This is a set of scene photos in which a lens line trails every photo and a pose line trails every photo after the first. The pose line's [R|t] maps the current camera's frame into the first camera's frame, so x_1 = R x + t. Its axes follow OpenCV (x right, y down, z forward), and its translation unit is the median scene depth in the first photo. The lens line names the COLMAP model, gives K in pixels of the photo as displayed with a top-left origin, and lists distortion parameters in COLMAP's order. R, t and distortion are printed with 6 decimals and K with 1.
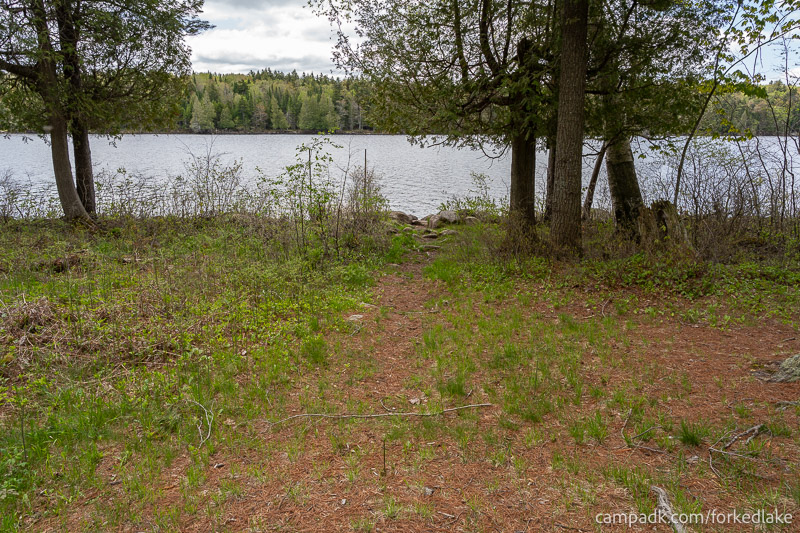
lens RADIAL K [[532.5, 0, 402.1], [0, 532.5, 267.6], [0, 0, 1]] dist [0.001182, 0.001315]
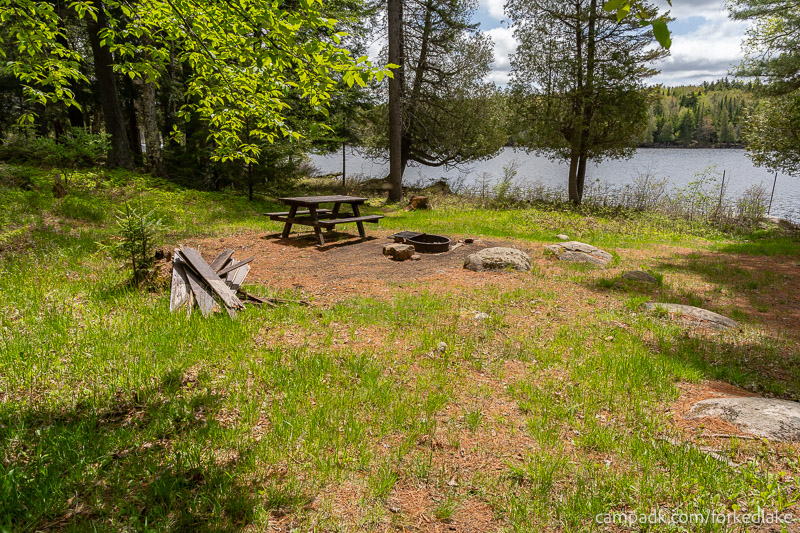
lens RADIAL K [[532.5, 0, 402.1], [0, 532.5, 267.6], [0, 0, 1]] dist [0.001182, 0.001315]
pose [[0.726810, 0.155531, -0.668997, 0.220111], [-0.170362, 0.984409, 0.043775, 0.127913], [0.665375, 0.082155, 0.741975, -0.670020]]
